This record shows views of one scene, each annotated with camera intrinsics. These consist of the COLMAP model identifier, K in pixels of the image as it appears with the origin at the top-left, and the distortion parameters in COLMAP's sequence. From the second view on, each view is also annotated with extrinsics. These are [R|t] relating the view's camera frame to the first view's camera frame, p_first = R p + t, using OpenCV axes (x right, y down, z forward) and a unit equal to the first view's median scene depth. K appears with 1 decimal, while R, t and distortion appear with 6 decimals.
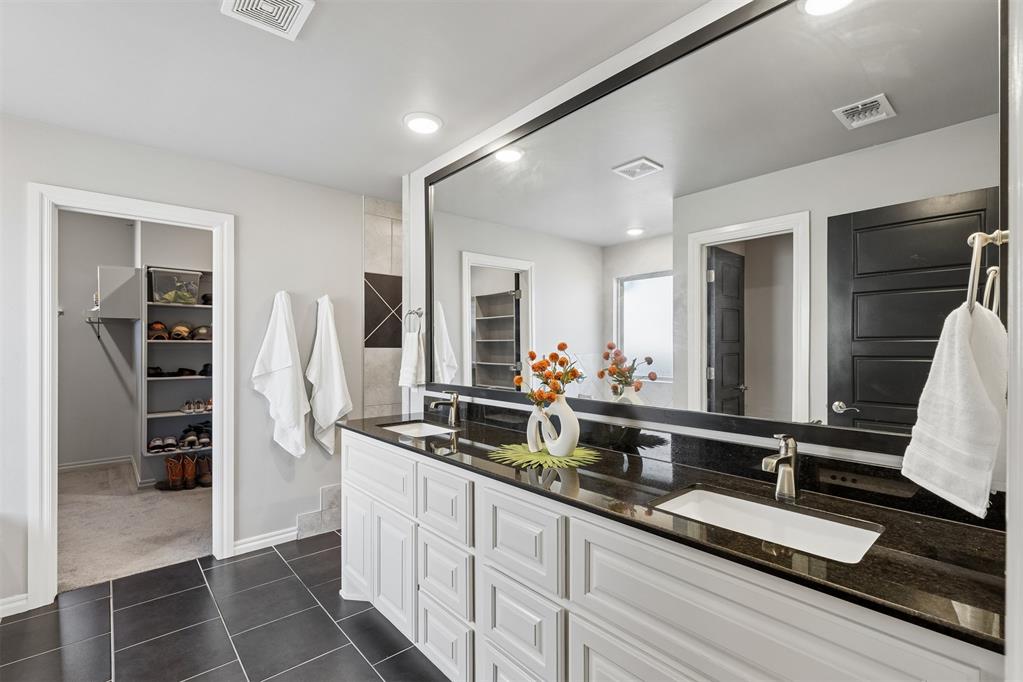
lens RADIAL K [[461.2, 0, 513.4], [0, 461.2, 346.8], [0, 0, 1]] dist [0.006917, -0.001603]
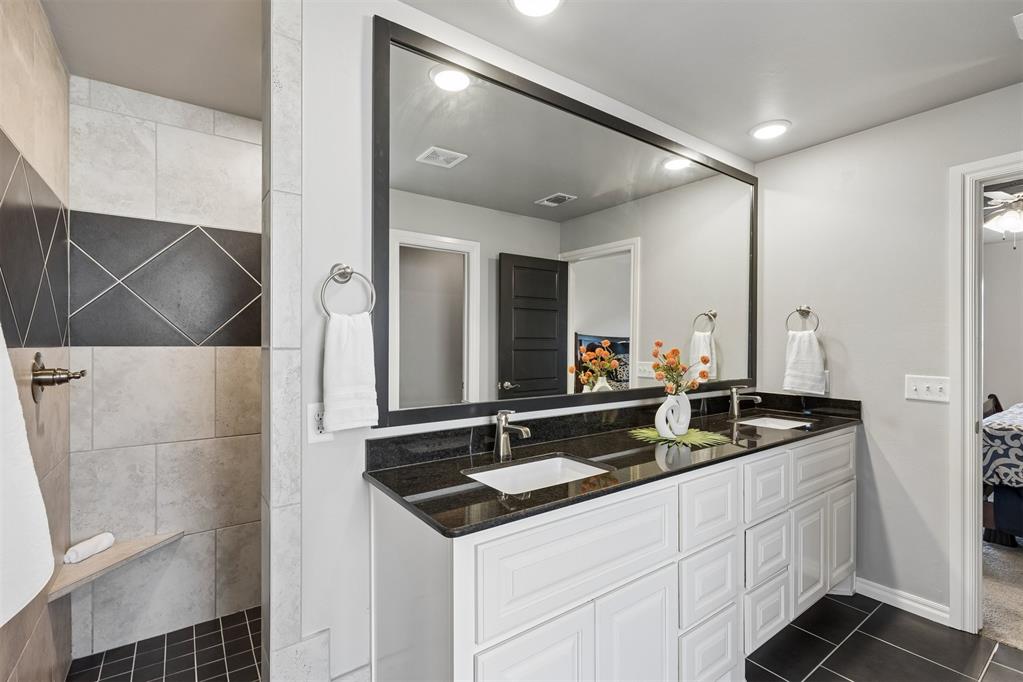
lens RADIAL K [[461.2, 0, 511.6], [0, 461.2, 342.2], [0, 0, 1]] dist [0.006917, -0.001603]
pose [[0.098126, 0.006596, 0.995152, -0.742931], [0.002229, 0.999974, -0.006848, 0.003068], [-0.995171, 0.002890, 0.098109, 0.861579]]
